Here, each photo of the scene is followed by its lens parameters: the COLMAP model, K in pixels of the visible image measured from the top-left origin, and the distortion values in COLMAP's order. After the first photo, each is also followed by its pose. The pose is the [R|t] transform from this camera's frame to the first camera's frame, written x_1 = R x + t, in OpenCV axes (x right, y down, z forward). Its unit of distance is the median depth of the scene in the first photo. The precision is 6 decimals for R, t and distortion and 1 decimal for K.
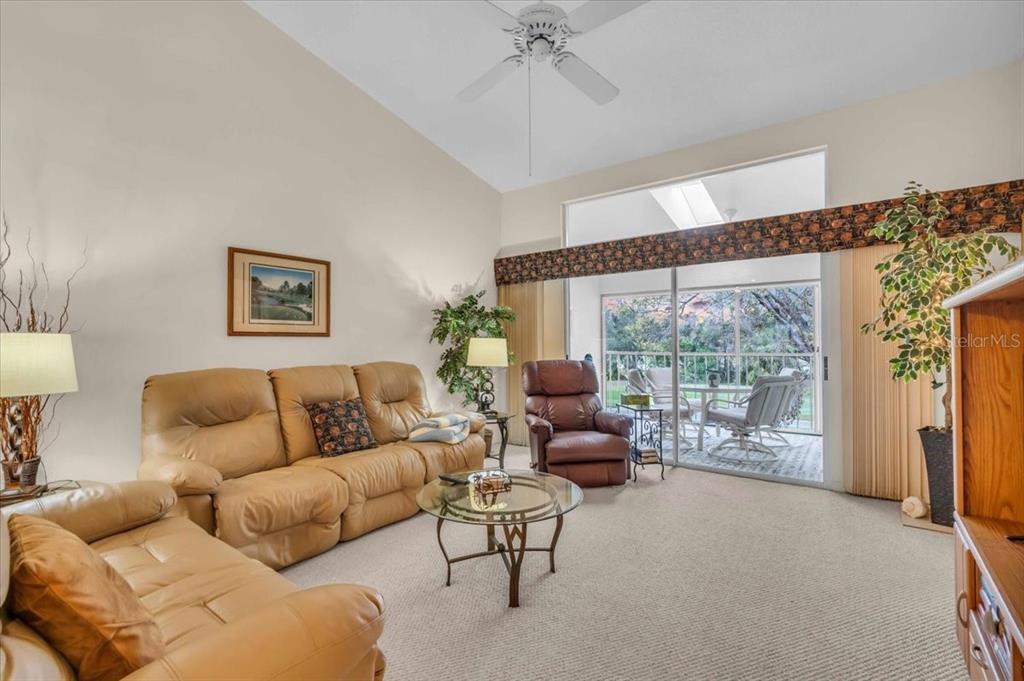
lens RADIAL K [[466.0, 0, 510.5], [0, 466.0, 341.9], [0, 0, 1]] dist [-0.006504, 0.002301]
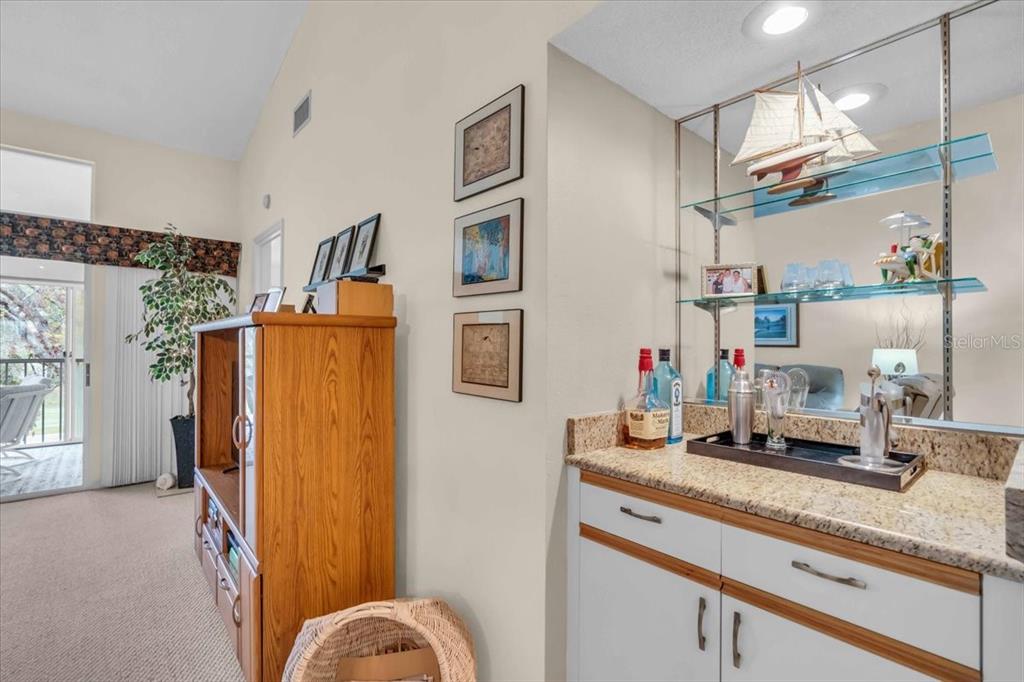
lens RADIAL K [[466.0, 0, 510.8], [0, 466.0, 342.6], [0, 0, 1]] dist [-0.006504, 0.002301]
pose [[0.207847, 0.013360, 0.978070, -0.183182], [-0.013700, 0.999848, -0.010746, -0.021408], [-0.978065, -0.011166, 0.207999, -0.183473]]
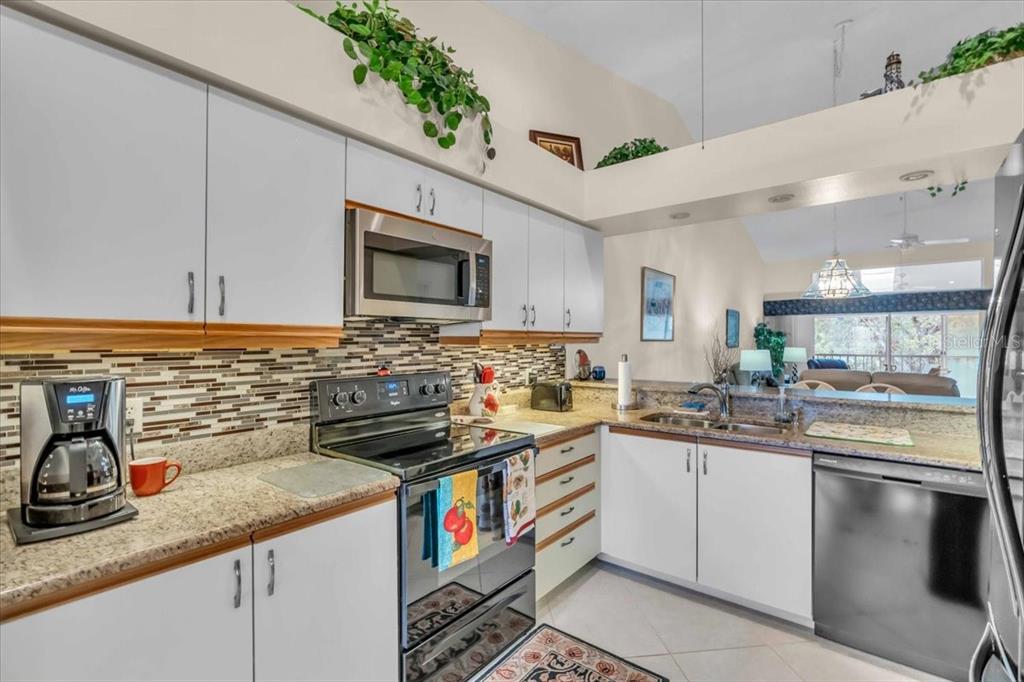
lens RADIAL K [[466.0, 0, 513.6], [0, 466.0, 341.3], [0, 0, 1]] dist [-0.006504, 0.002301]
pose [[0.999598, 0.004156, -0.028038, -1.728689], [-0.003947, 0.999964, 0.007505, -0.067158], [0.028068, -0.007391, 0.999579, -1.449519]]
